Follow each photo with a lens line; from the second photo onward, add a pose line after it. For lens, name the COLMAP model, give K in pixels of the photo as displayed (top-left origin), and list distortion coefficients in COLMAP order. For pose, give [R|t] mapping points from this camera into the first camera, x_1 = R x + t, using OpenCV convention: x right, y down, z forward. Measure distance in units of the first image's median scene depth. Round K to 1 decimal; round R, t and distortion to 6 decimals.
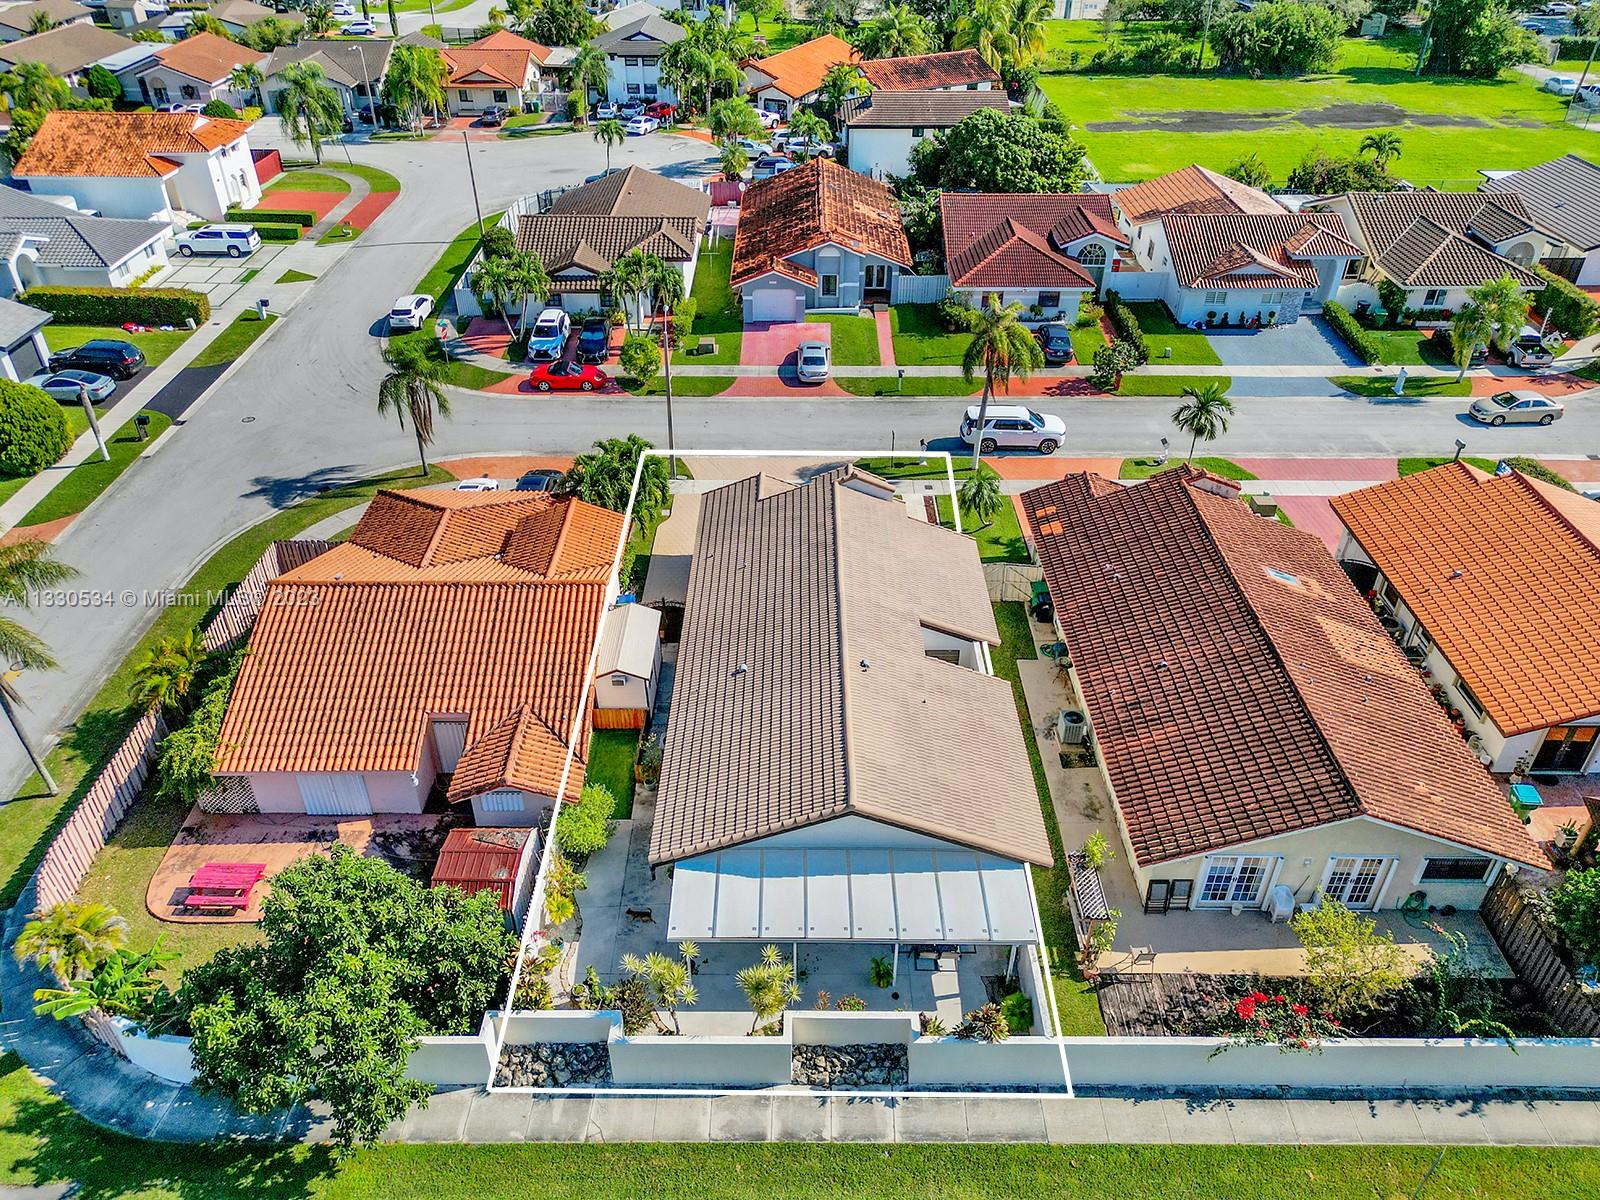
lens RADIAL K [[1142.0, 0, 800.0], [0, 1142.0, 600.0], [0, 0, 1]] dist [0.047980, -0.049470]
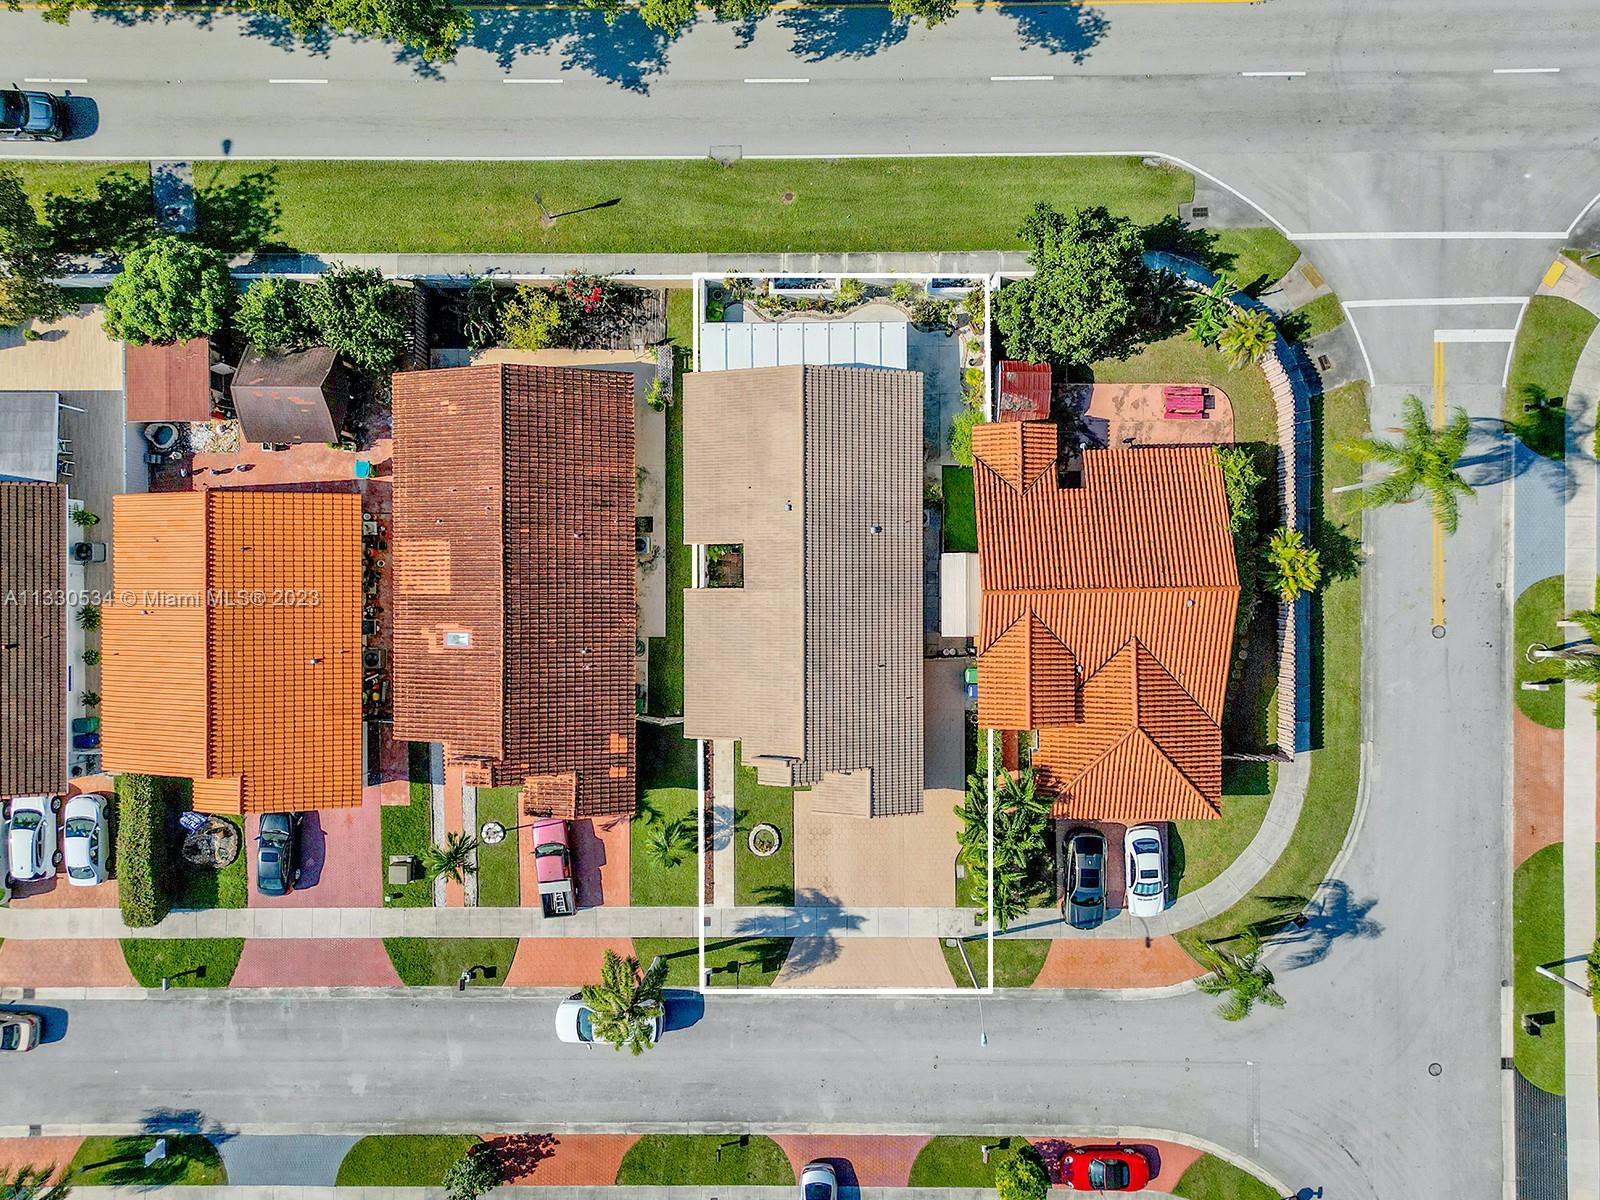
lens RADIAL K [[1142.0, 0, 800.0], [0, 1142.0, 600.0], [0, 0, 1]] dist [0.047980, -0.049470]
pose [[-0.999875, 0.004347, 0.015203, 0.018855], [0.009885, -0.578570, 0.815573, -1.081010], [0.012341, 0.815621, 0.578454, 0.239470]]
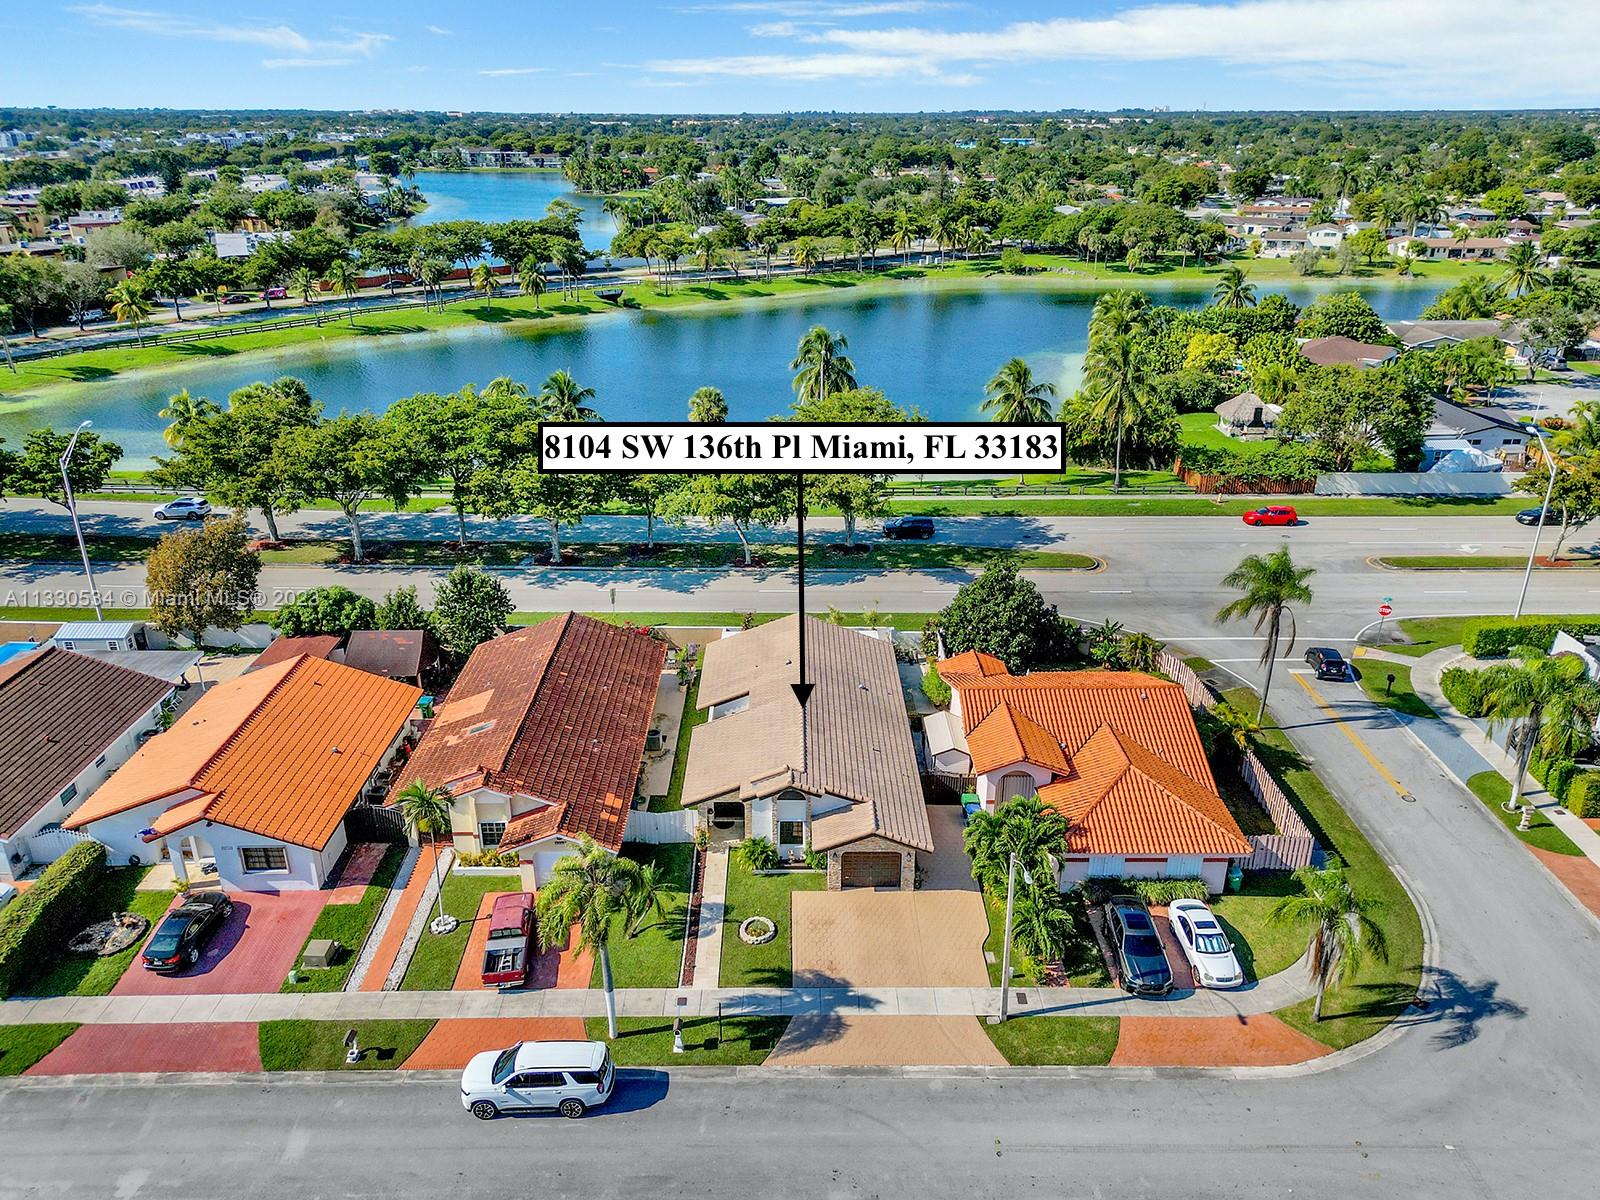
lens RADIAL K [[1142.0, 0, 800.0], [0, 1142.0, 600.0], [0, 0, 1]] dist [0.047980, -0.049470]
pose [[-0.999942, 0.003435, -0.010189, 0.052228], [-0.006837, 0.528246, 0.849064, -1.328926], [0.008298, 0.849084, -0.528192, 1.670116]]
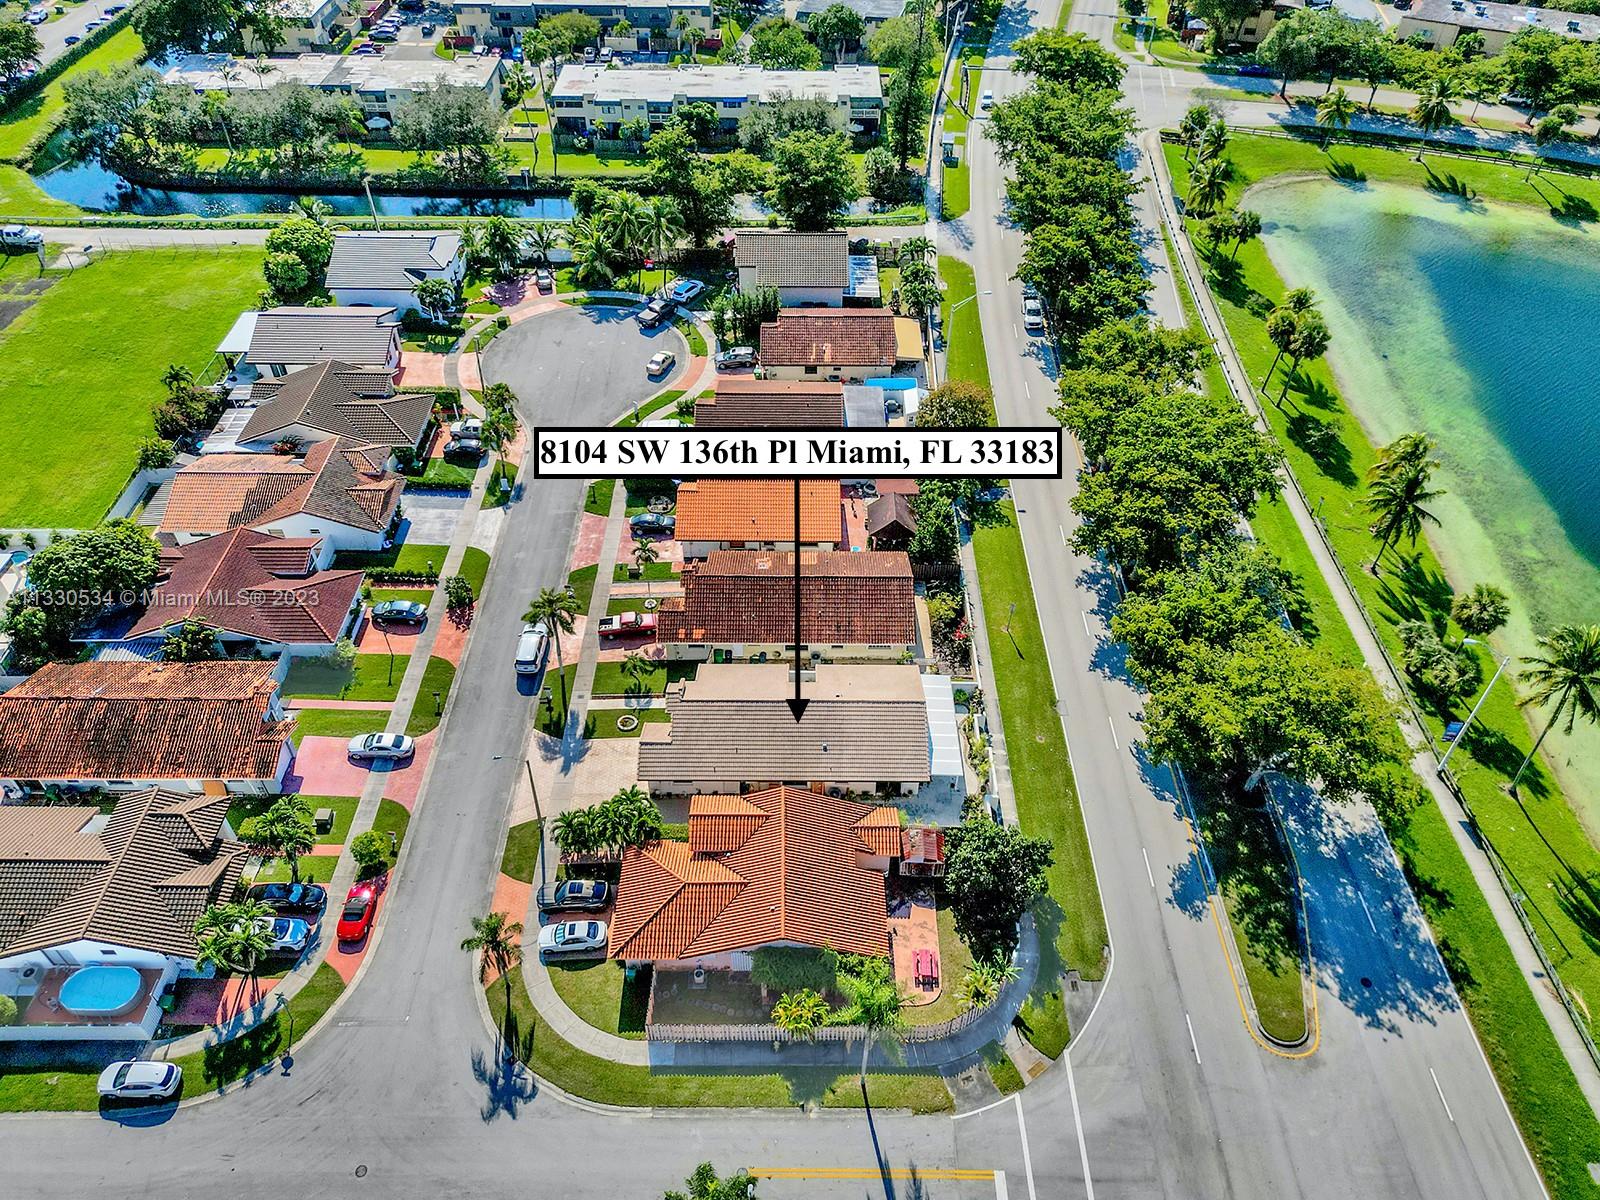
lens RADIAL K [[1127.8, 0, 800.0], [0, 1127.8, 600.0], [0, 0, 1]] dist [-0.000815, -0.000456]
pose [[0.002799, -0.681424, 0.731883, -1.365432], [0.572442, 0.601197, 0.557559, -1.268108], [-0.819940, 0.417400, 0.391759, 0.071987]]
